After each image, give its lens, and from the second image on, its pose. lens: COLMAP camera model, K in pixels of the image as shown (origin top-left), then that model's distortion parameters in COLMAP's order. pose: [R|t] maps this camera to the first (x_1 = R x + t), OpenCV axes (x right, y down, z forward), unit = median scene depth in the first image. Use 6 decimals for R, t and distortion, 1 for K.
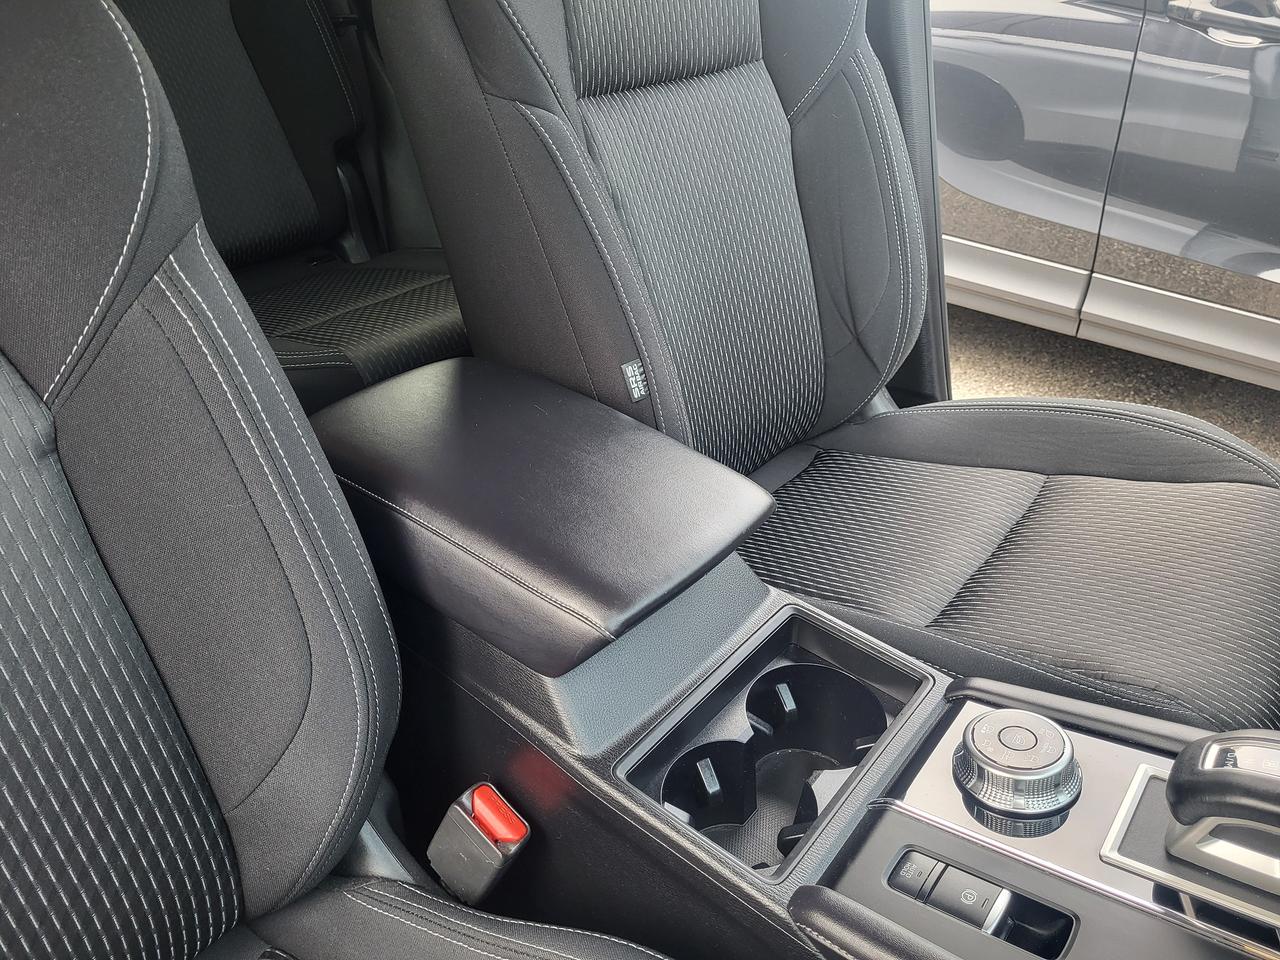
lens RADIAL K [[1000.1, 0, 639.6], [0, 1000.1, 476.6], [0, 0, 1]] dist [0.006633, -0.000566]
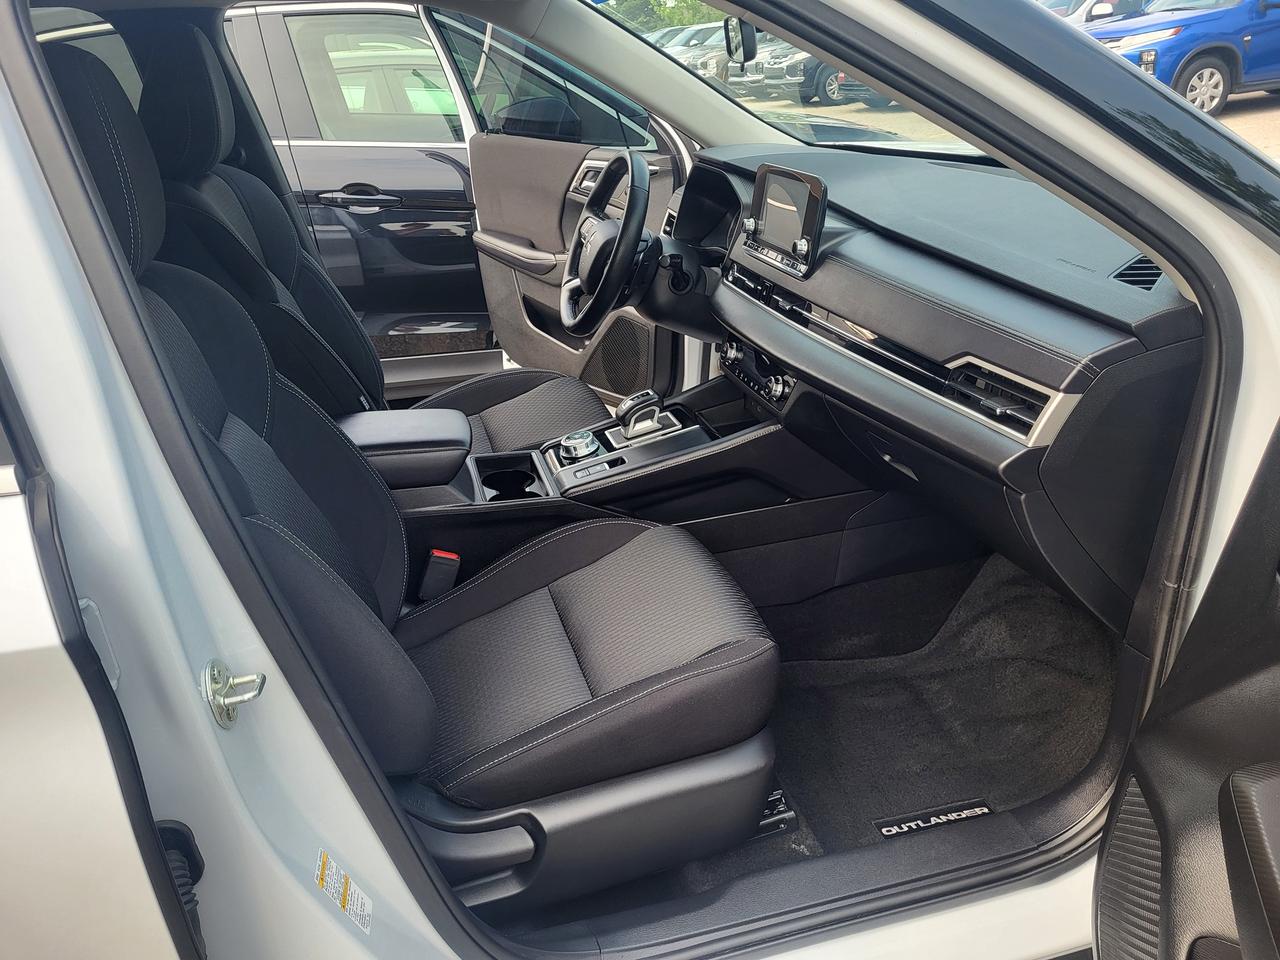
lens RADIAL K [[974.5, 0, 638.8], [0, 974.5, 473.3], [0, 0, 1]] dist [0.049044, -0.055557]
pose [[0.604647, -0.368948, 0.705889, -0.487299], [0.465670, 0.882748, 0.062506, 0.076108], [-0.646184, 0.290918, 0.705559, -0.362283]]
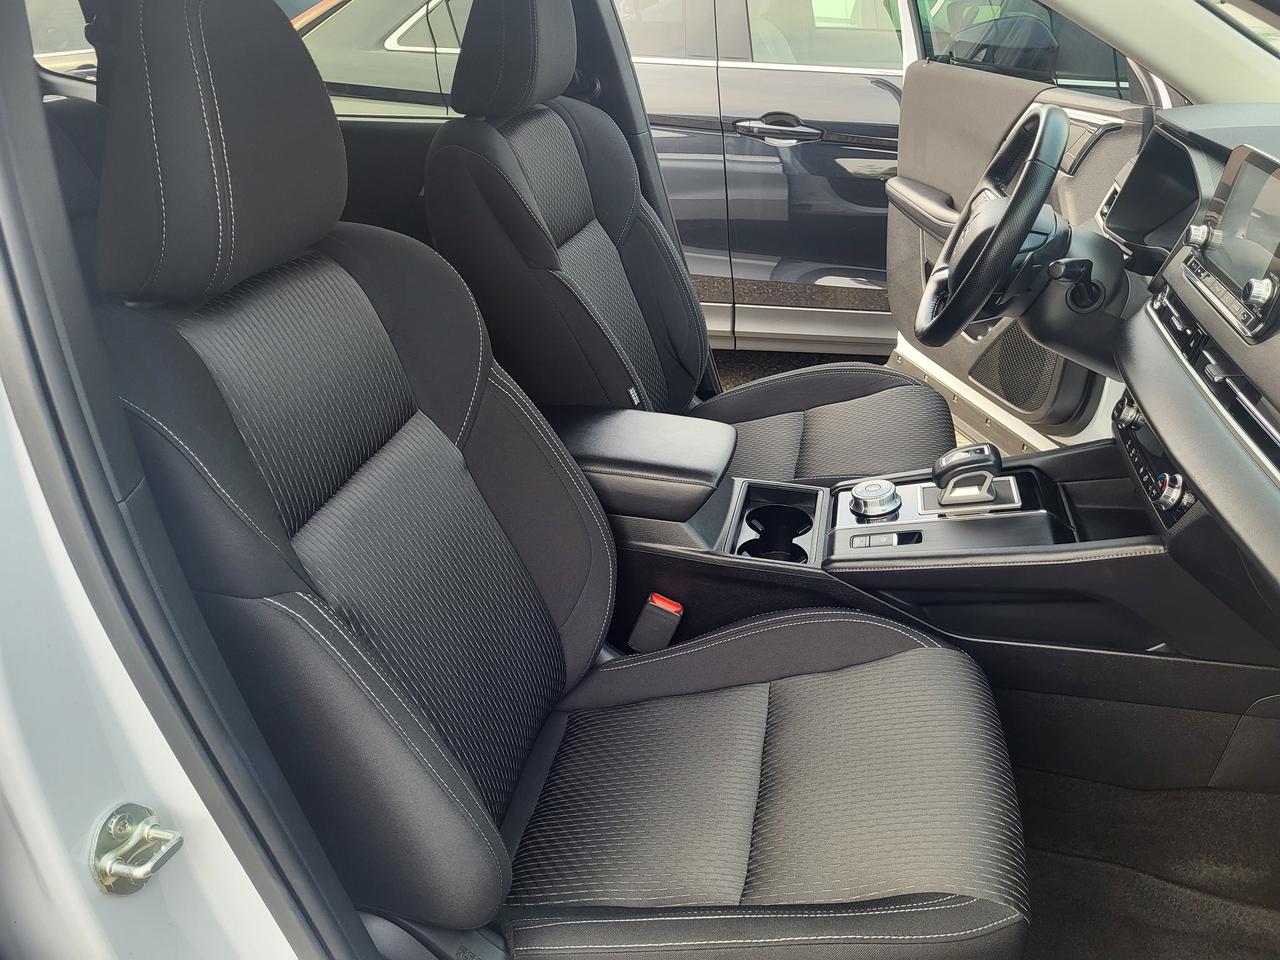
lens RADIAL K [[979.5, 0, 637.8], [0, 979.5, 474.8], [0, 0, 1]] dist [0.055747, -0.049682]
pose [[0.902274, -0.252666, 0.349372, -0.281480], [0.280296, 0.959444, -0.030013, 0.043610], [-0.327620, 0.125007, 0.936503, -0.303853]]
